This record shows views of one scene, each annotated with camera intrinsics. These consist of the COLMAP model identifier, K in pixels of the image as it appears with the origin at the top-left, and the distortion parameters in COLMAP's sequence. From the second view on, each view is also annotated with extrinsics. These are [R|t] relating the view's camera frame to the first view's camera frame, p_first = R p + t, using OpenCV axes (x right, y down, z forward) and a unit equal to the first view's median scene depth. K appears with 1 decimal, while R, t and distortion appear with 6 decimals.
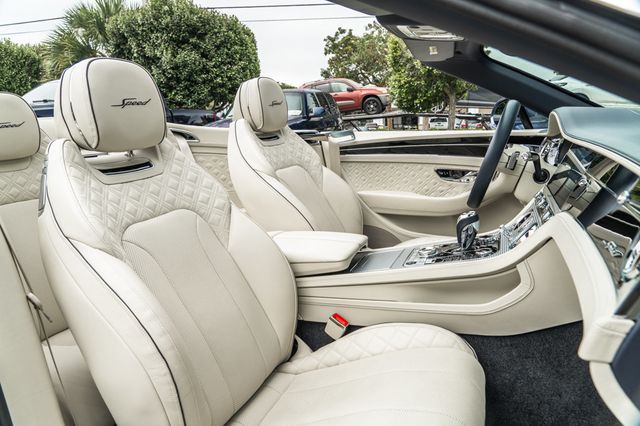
lens RADIAL K [[437.3, 0, 330.6], [0, 437.3, 206.9], [0, 0, 1]] dist [-0.025720, -0.000769]
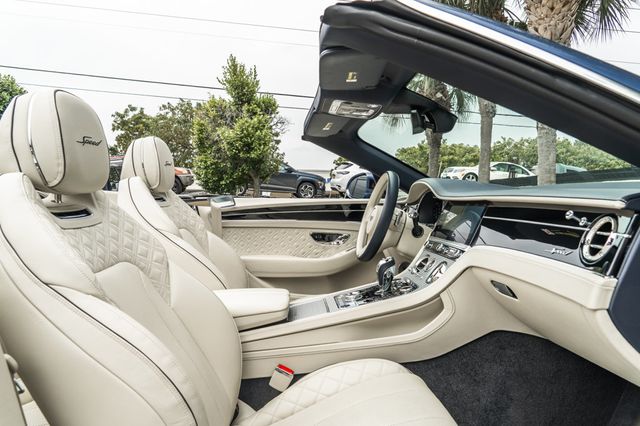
lens RADIAL K [[437.3, 0, 345.2], [0, 437.3, 202.9], [0, 0, 1]] dist [-0.025720, -0.000769]
pose [[0.892912, 0.022271, 0.449681, -0.305417], [0.064378, 0.982197, -0.176478, 0.065481], [-0.445606, 0.186529, 0.875581, -0.009906]]
